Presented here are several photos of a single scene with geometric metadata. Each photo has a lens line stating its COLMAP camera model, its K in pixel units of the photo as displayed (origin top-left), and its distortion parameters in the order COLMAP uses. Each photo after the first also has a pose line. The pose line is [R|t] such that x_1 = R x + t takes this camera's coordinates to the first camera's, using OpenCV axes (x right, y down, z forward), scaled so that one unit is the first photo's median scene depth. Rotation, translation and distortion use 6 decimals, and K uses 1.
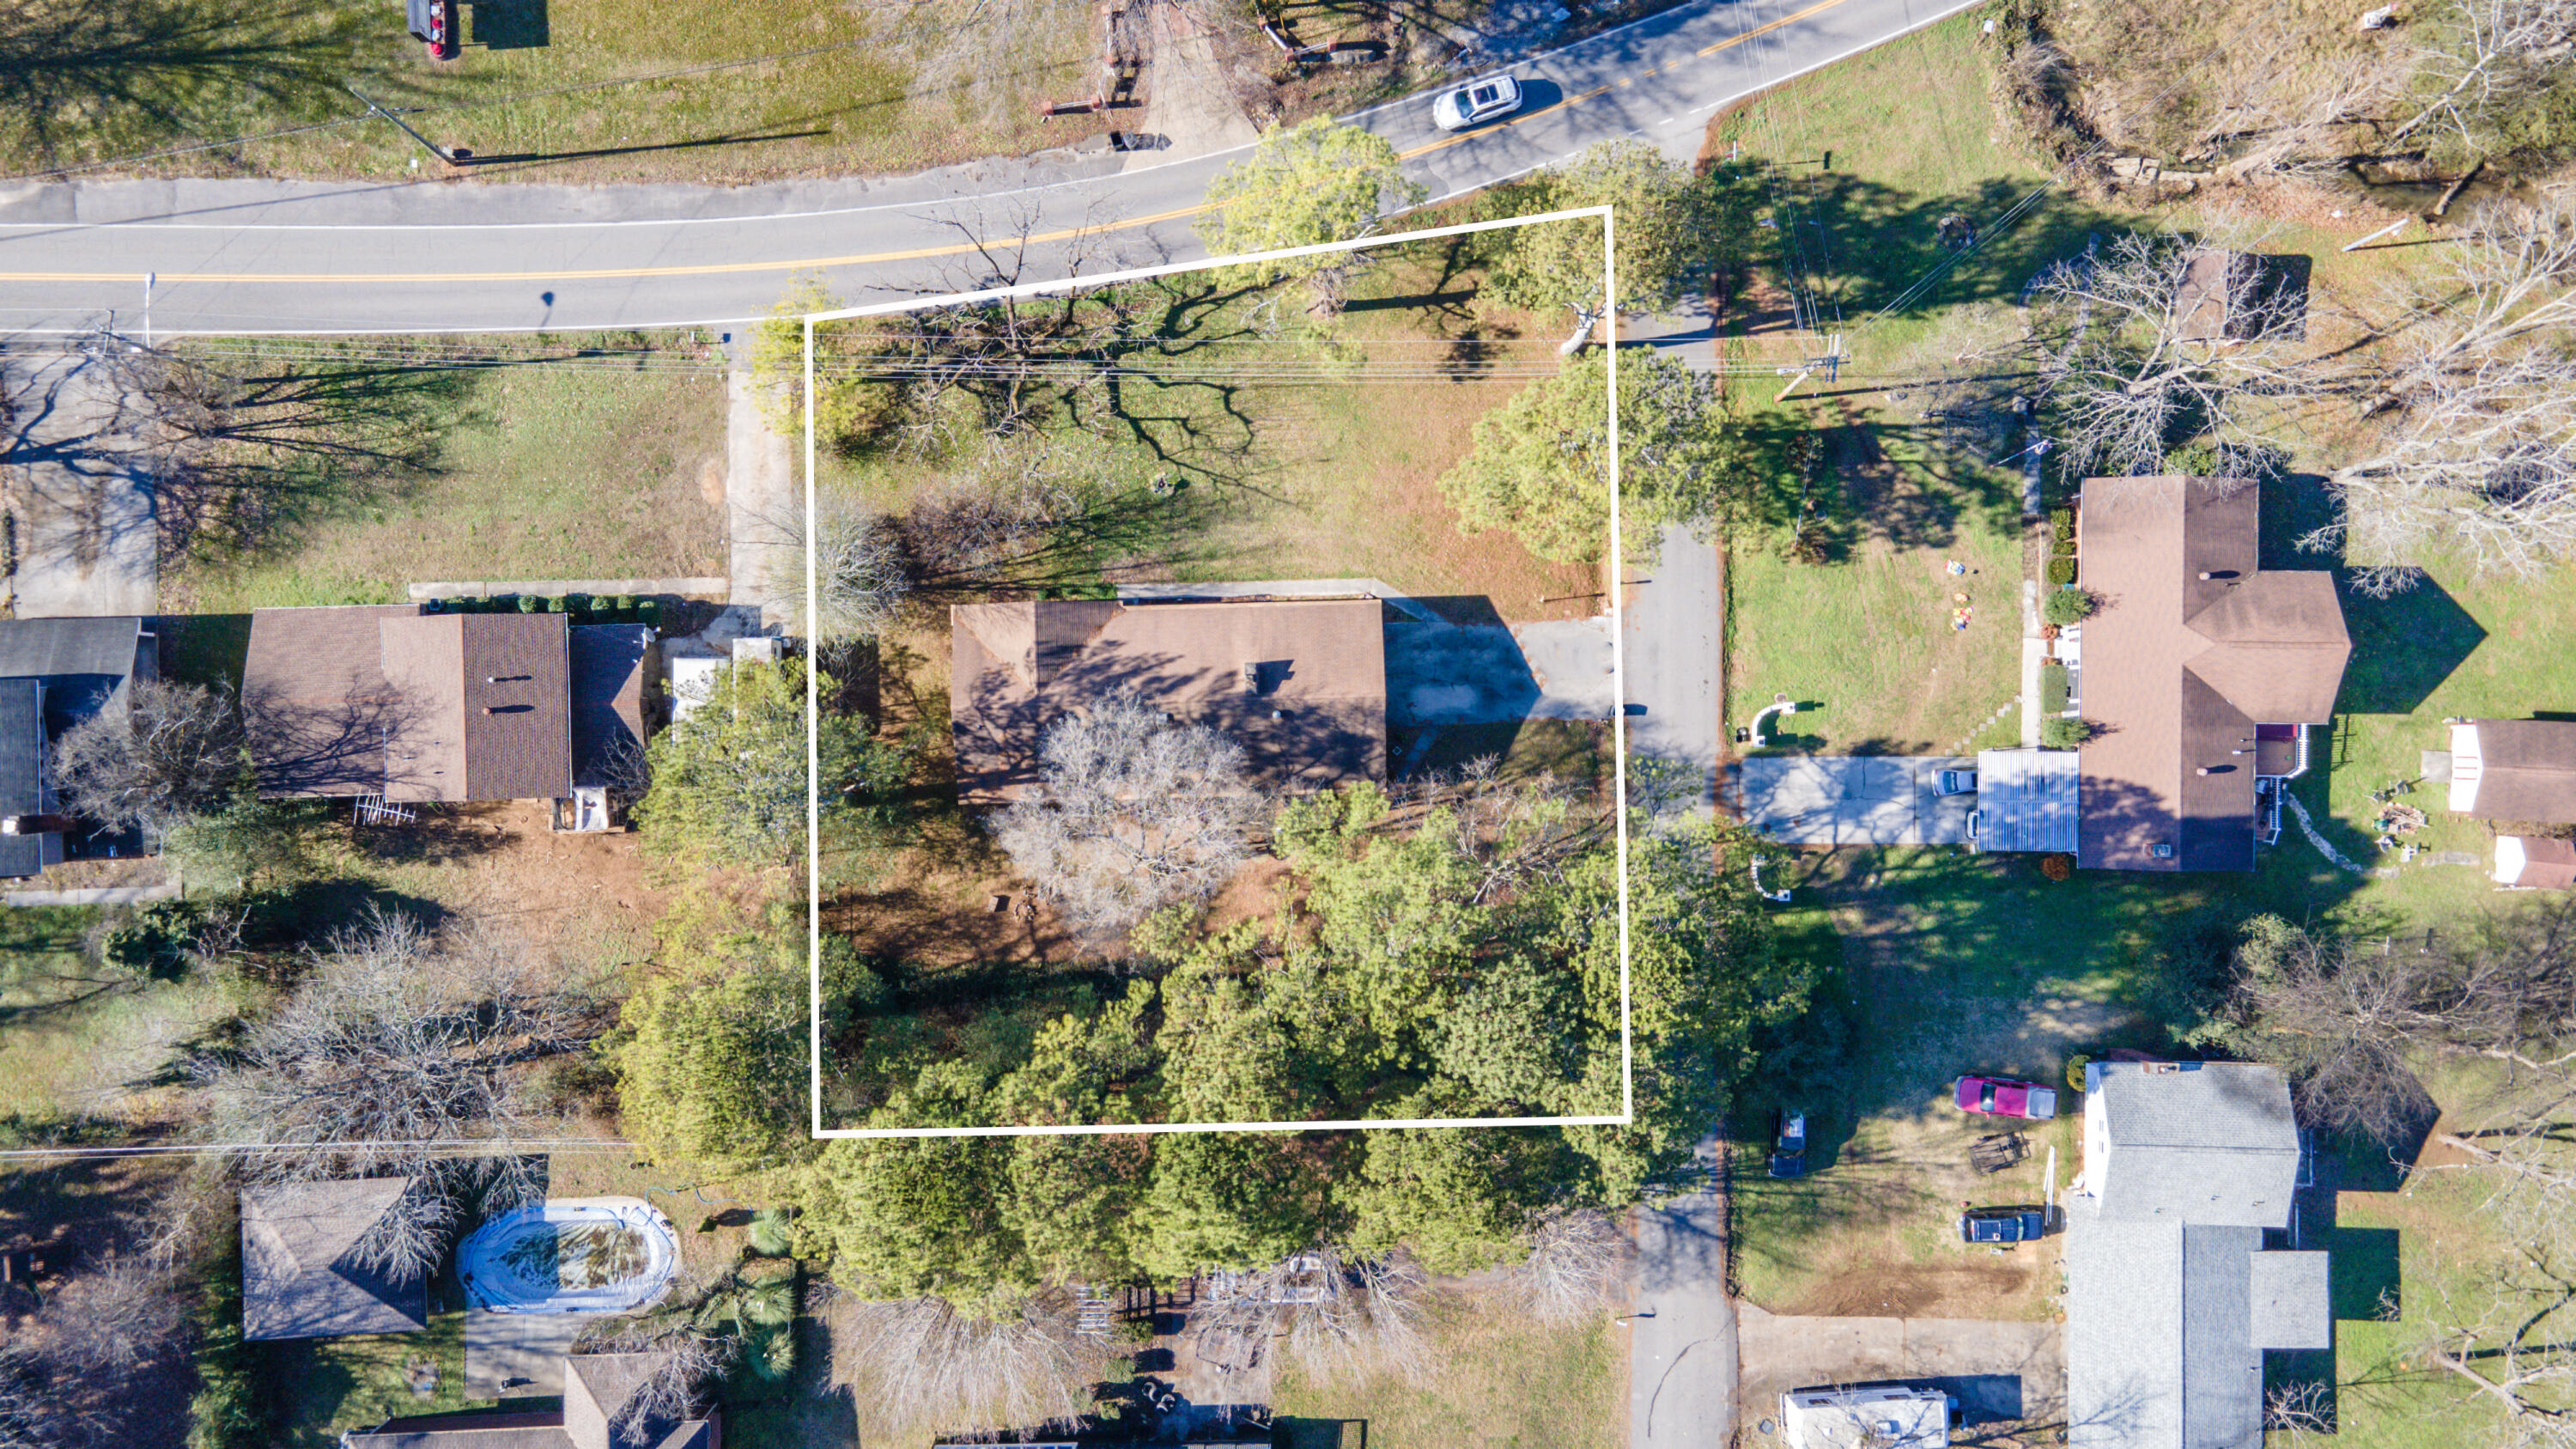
lens RADIAL K [[1870.9, 0, 1288.0], [0, 1870.9, 724.5], [0, 0, 1]] dist [0.010253, 0.050989]
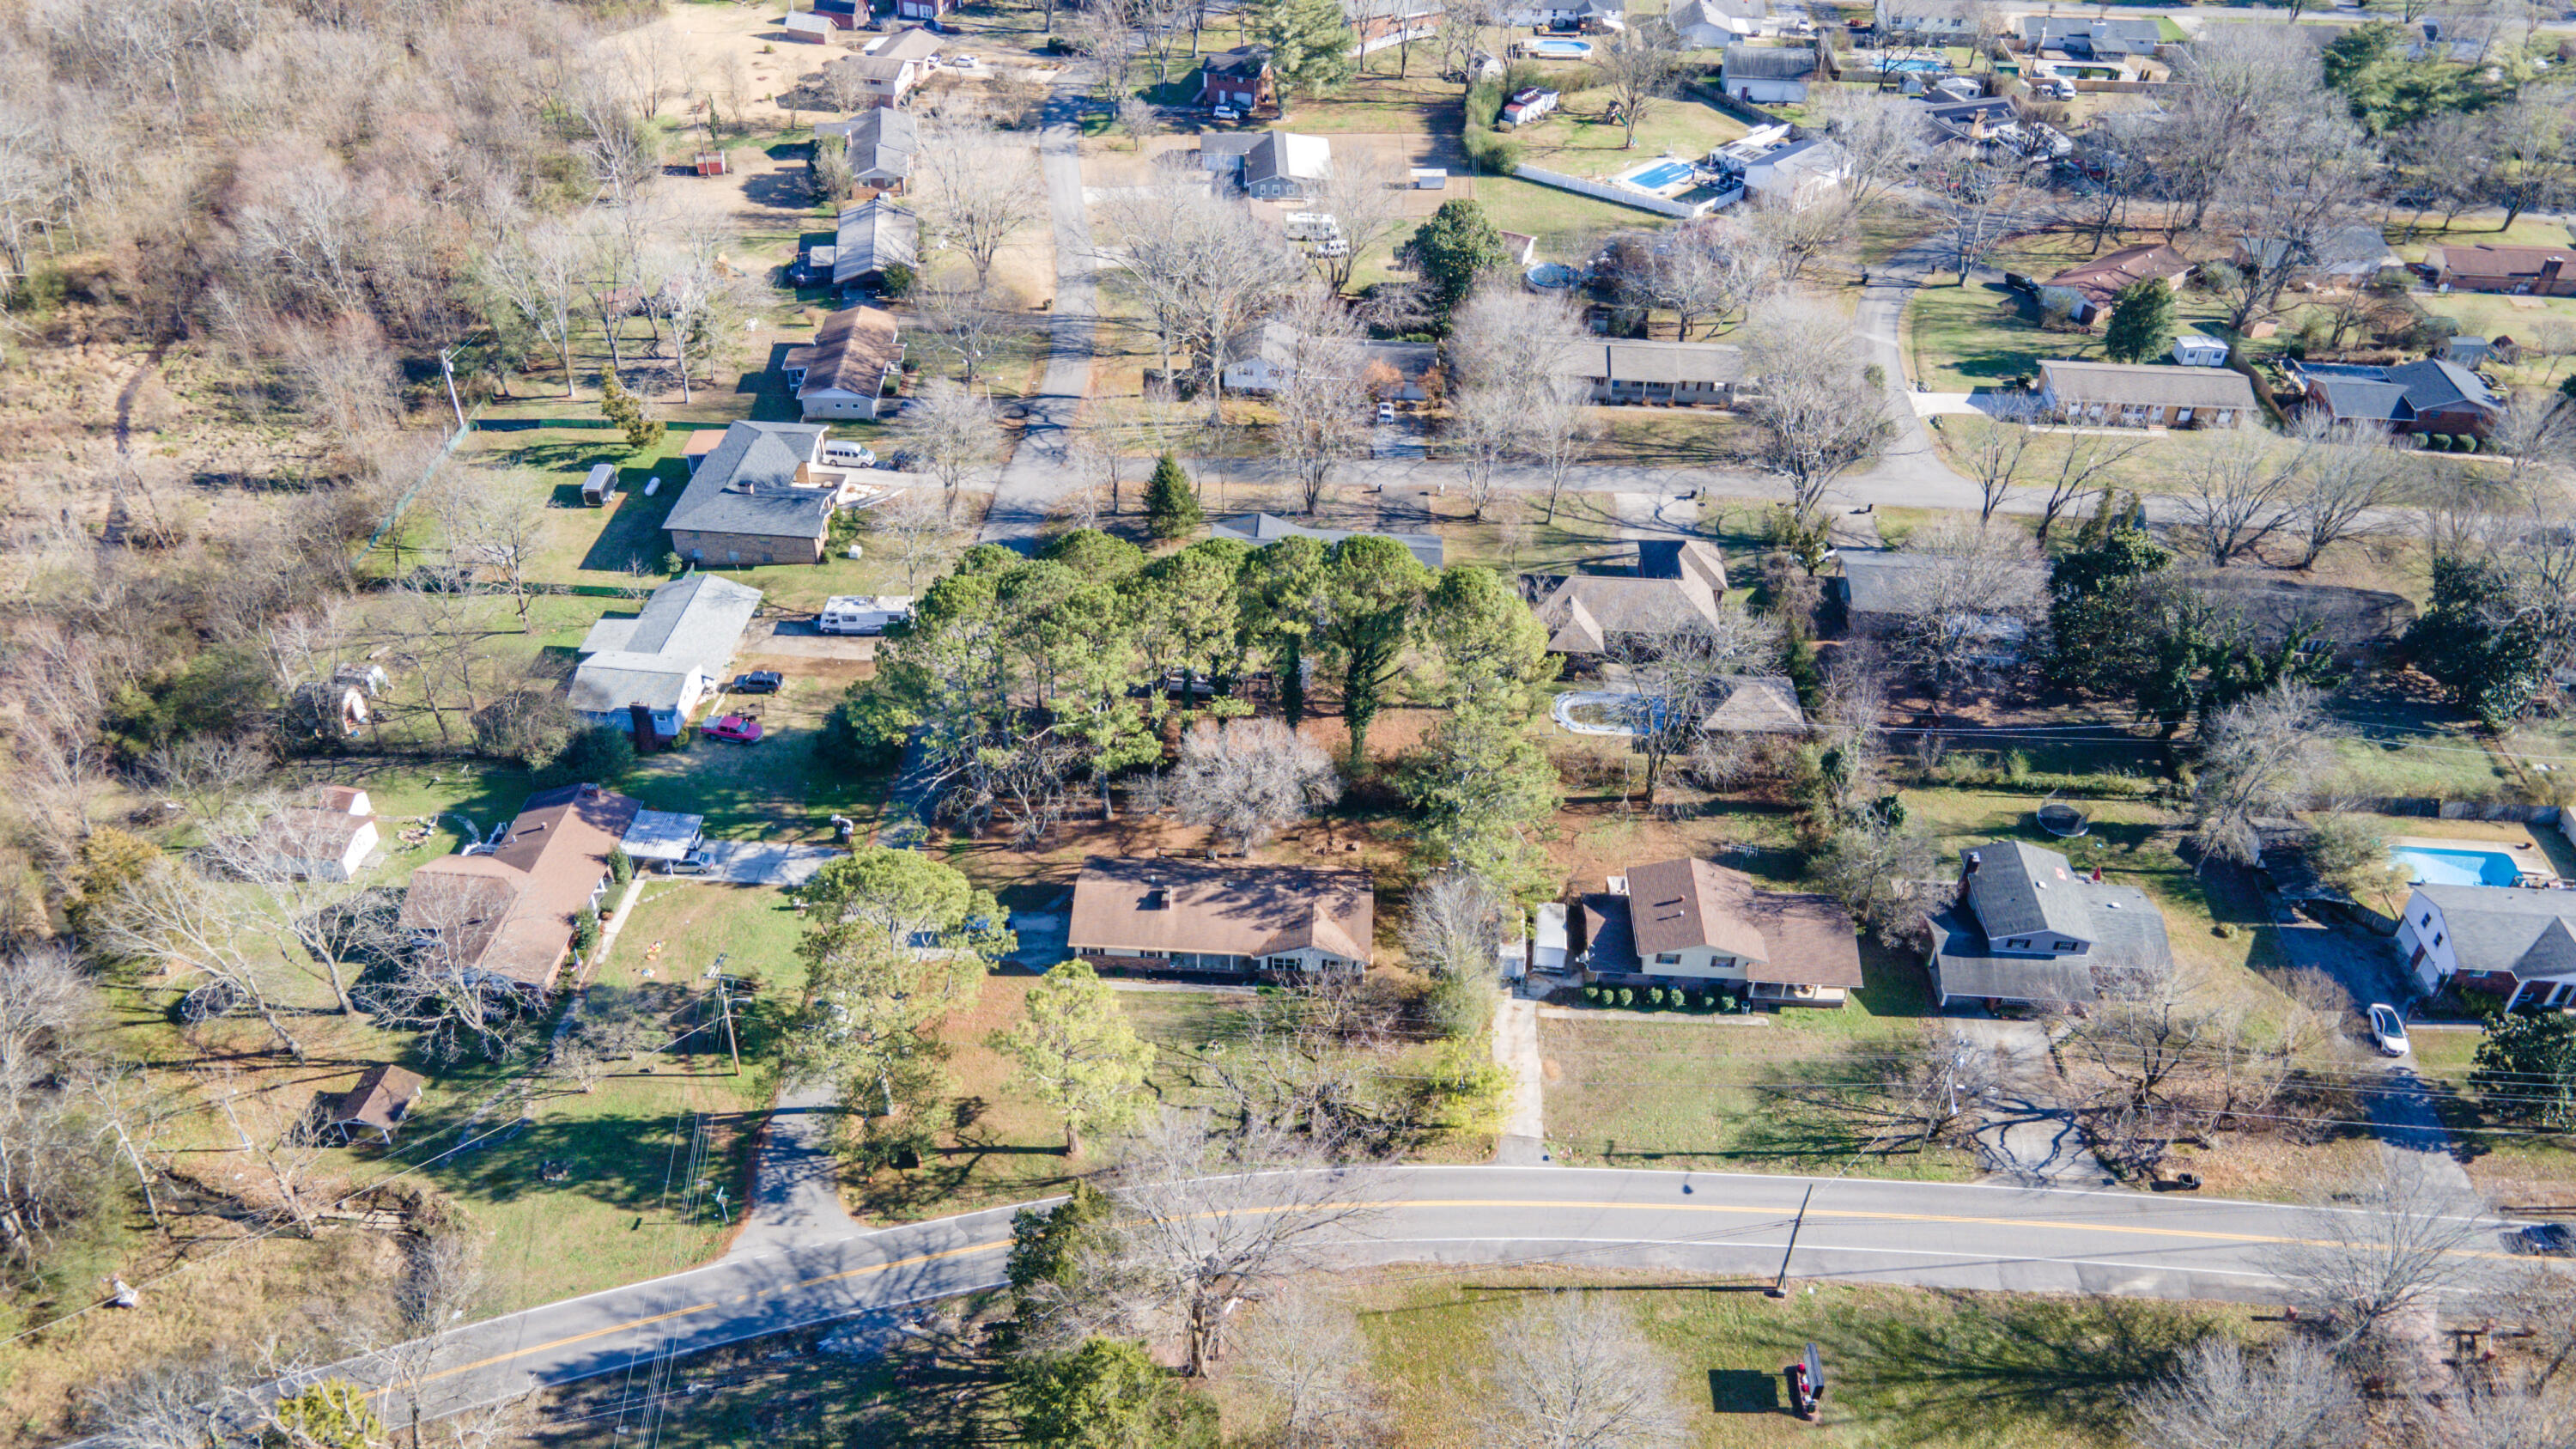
lens RADIAL K [[1870.9, 0, 1288.0], [0, 1870.9, 724.5], [0, 0, 1]] dist [0.010253, 0.050989]
pose [[-0.996816, -0.071815, 0.034652, -0.148841], [0.071390, -0.610195, 0.789028, -1.038839], [-0.035520, 0.788990, 0.613379, -0.000434]]
